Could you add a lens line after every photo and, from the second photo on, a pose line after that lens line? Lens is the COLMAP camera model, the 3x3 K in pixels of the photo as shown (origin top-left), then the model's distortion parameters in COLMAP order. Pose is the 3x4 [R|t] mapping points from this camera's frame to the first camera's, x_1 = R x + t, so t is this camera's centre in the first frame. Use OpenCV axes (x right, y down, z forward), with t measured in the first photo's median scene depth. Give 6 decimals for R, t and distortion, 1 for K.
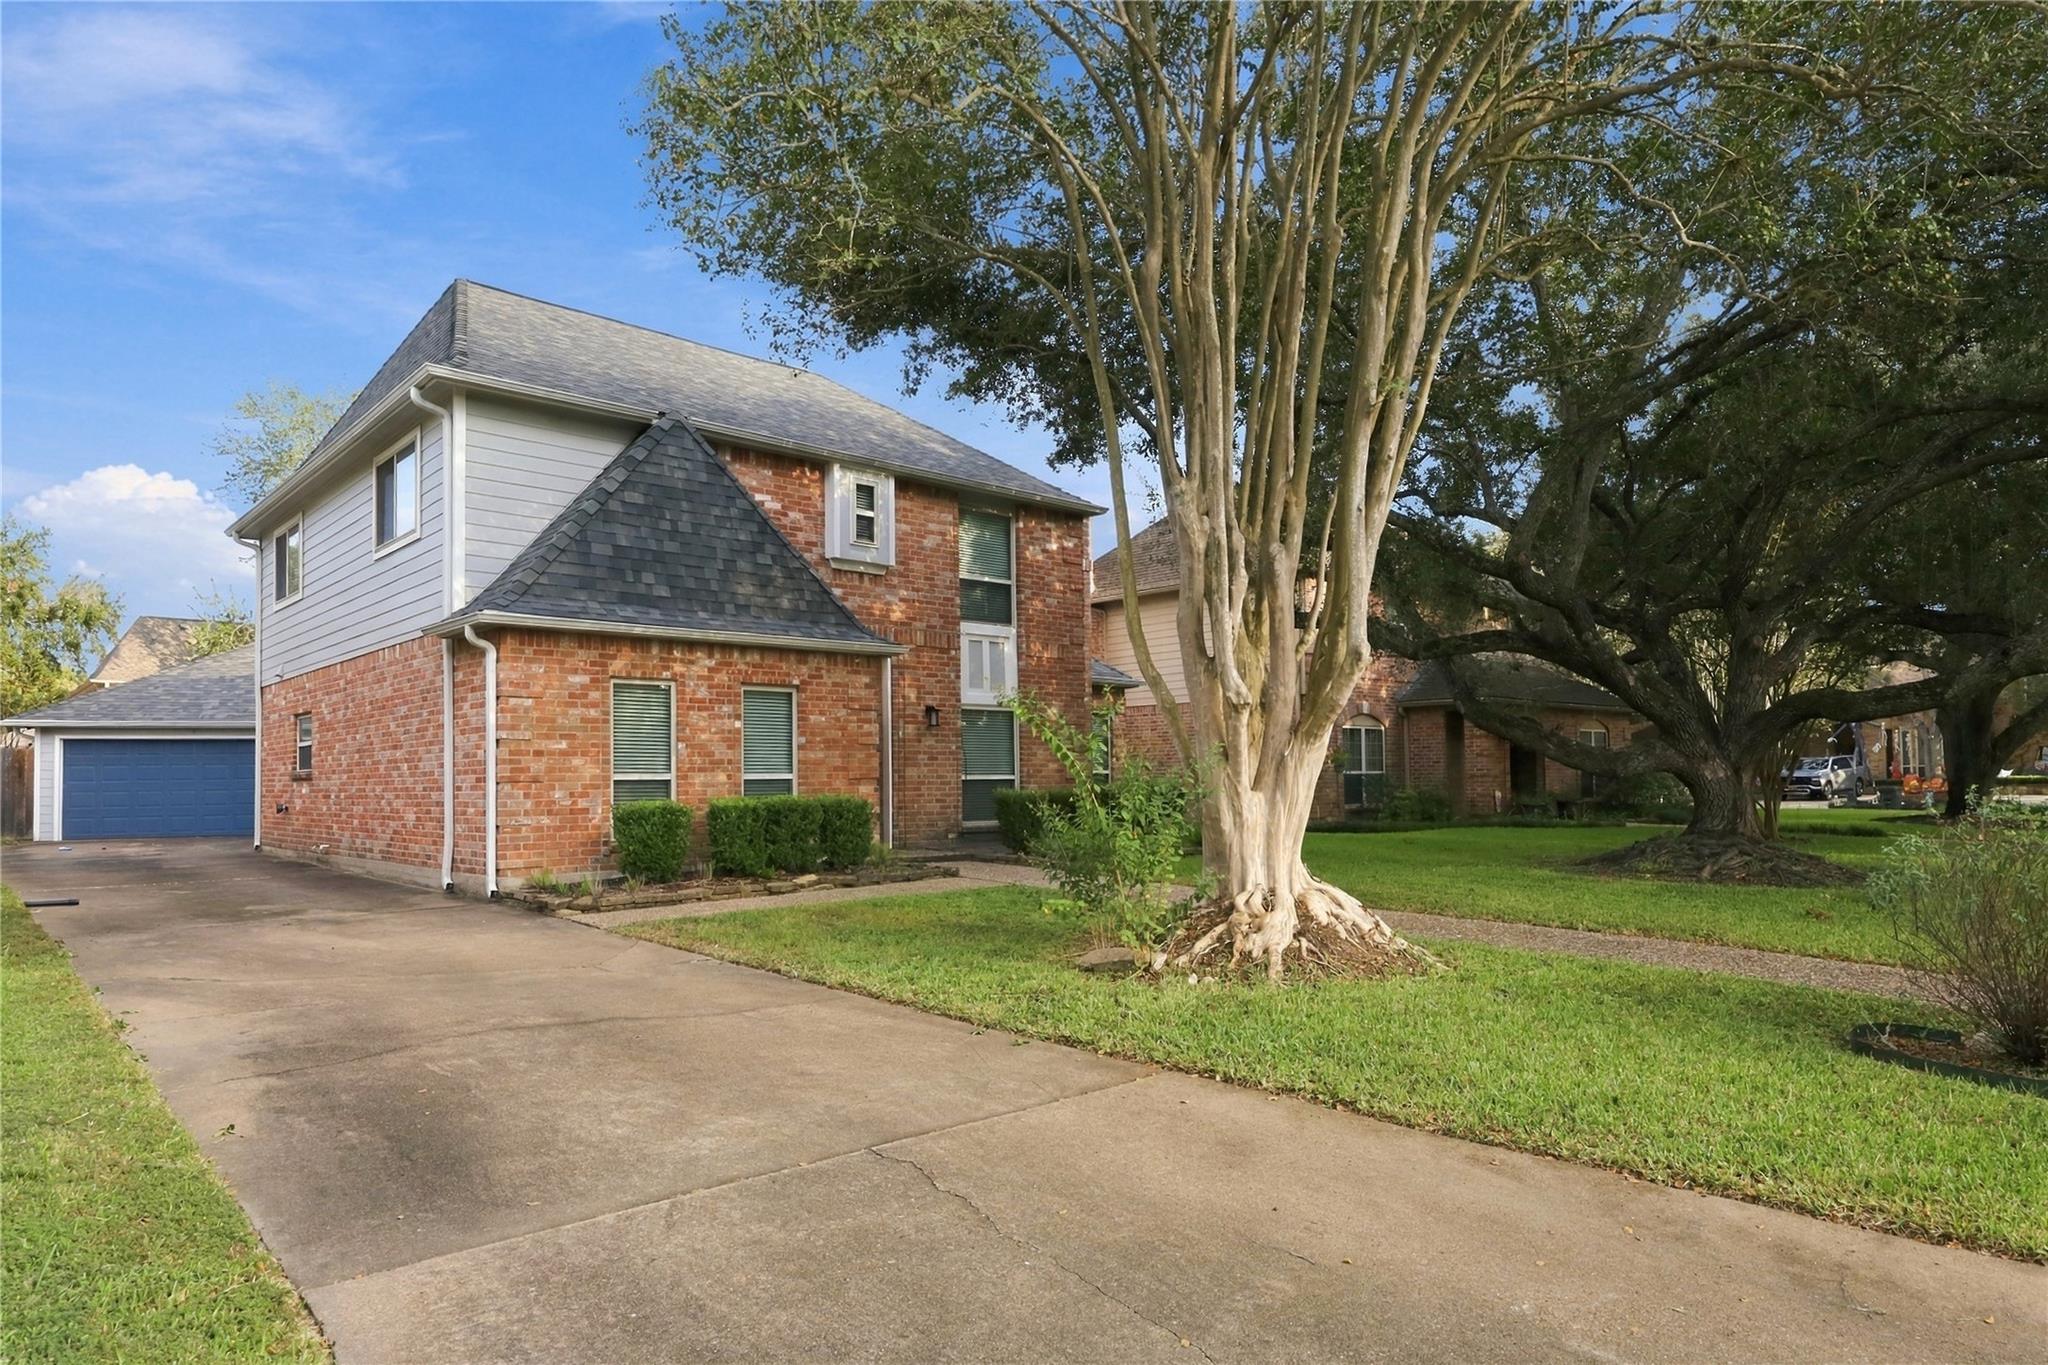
lens RADIAL K [[1174.9, 0, 1024.0], [0, 1174.9, 682.5], [0, 0, 1]] dist [-0.000121, -0.000016]
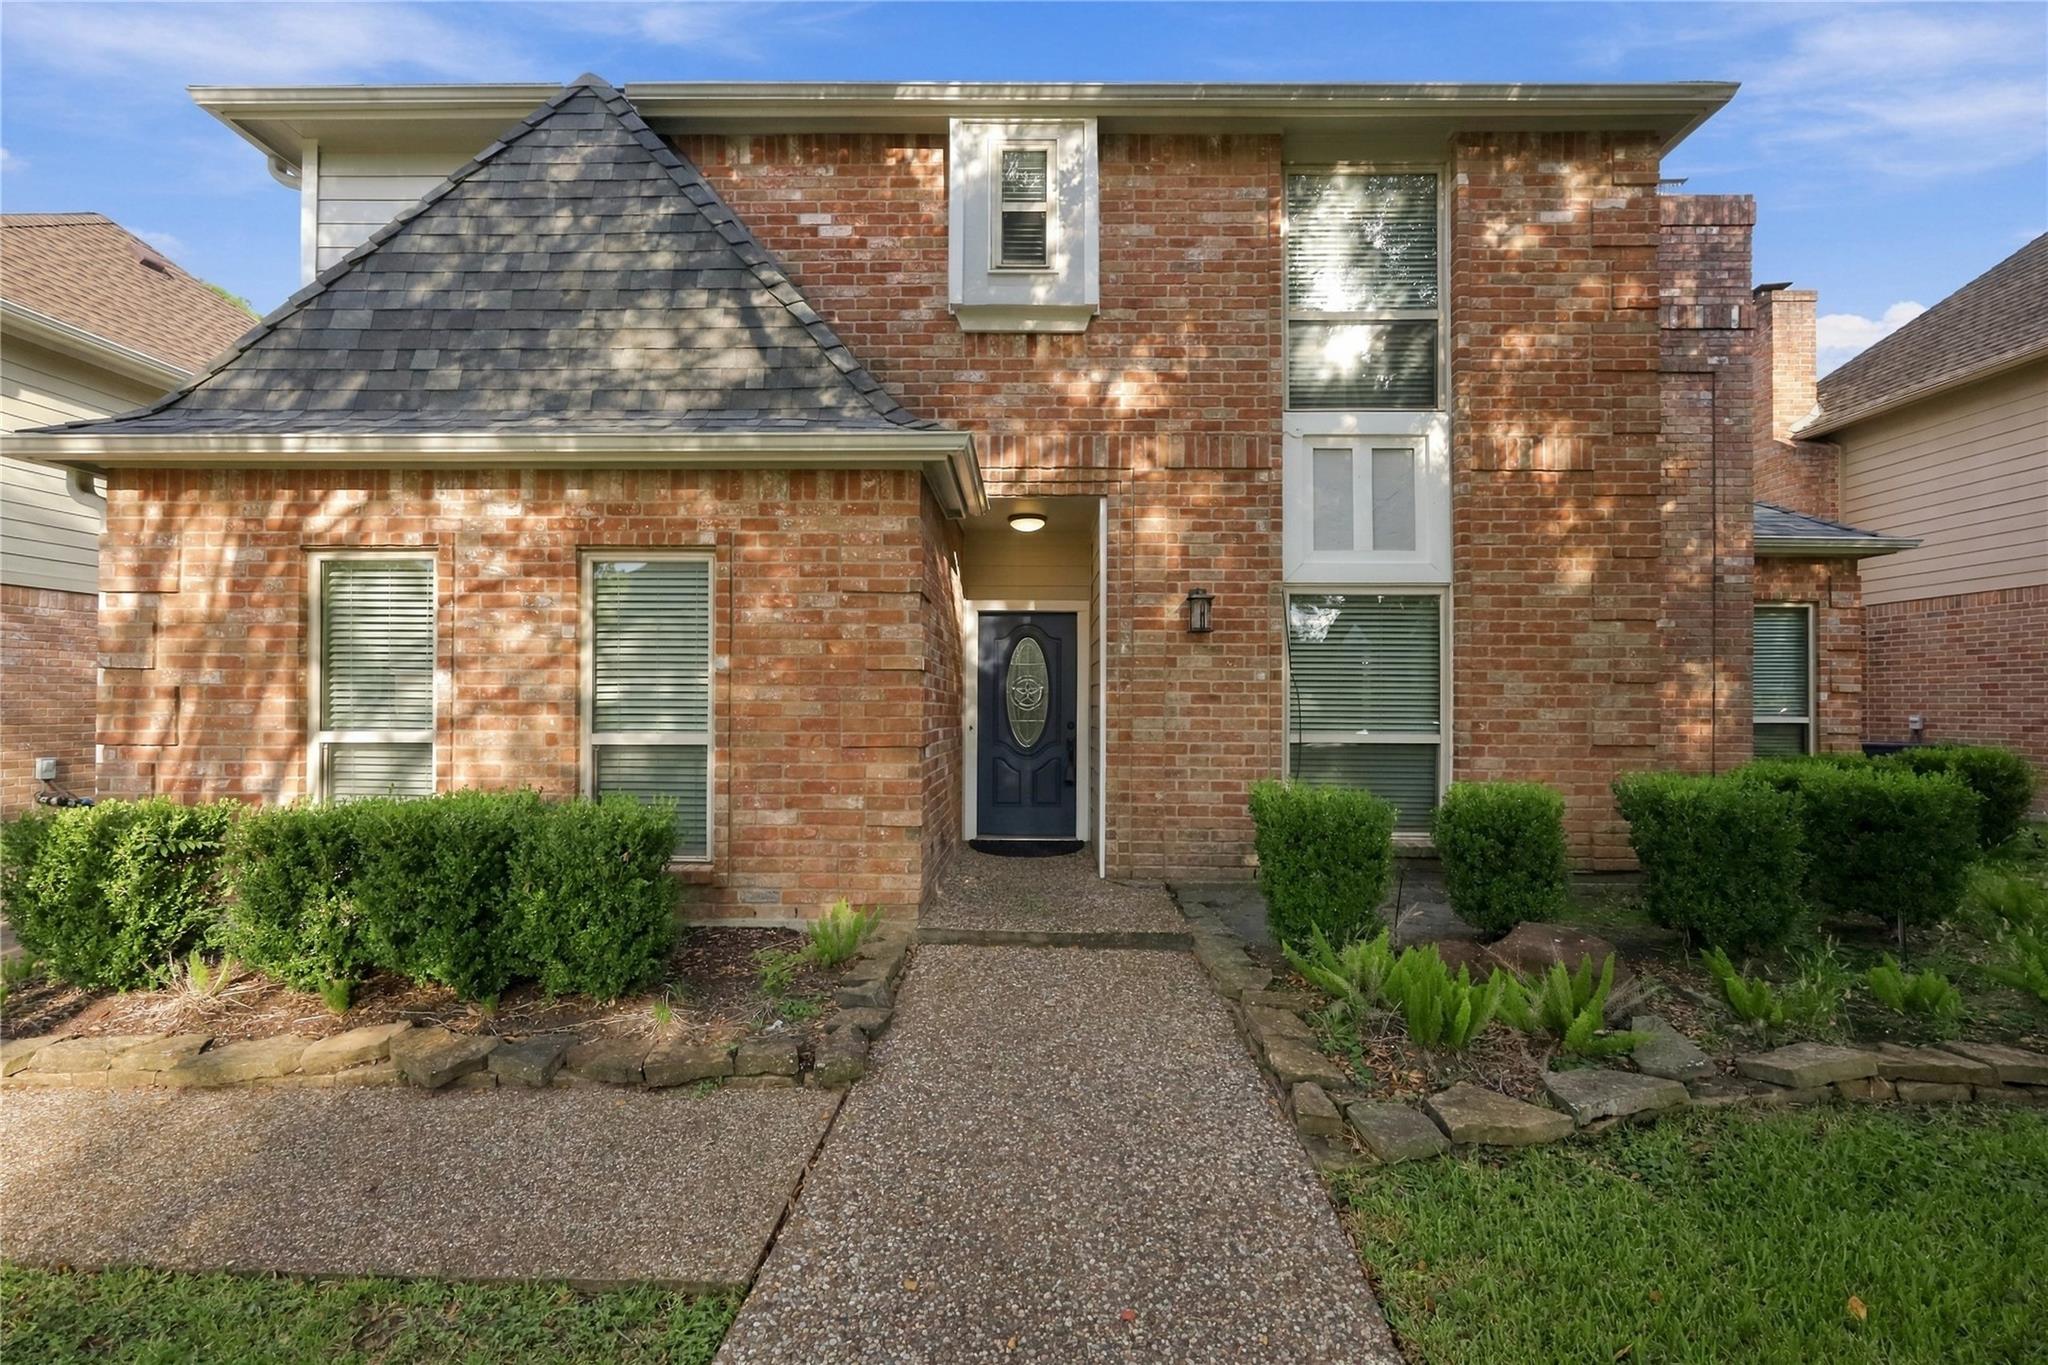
lens RADIAL K [[834.5, 0, 1024.0], [0, 834.5, 682.5], [0, 0, 1]] dist [-0.001936, -0.000036]
pose [[0.726157, 0.002370, -0.687525, 0.110482], [0.042768, 0.997902, 0.048612, 0.040726], [0.686197, -0.064704, 0.724532, 0.744529]]
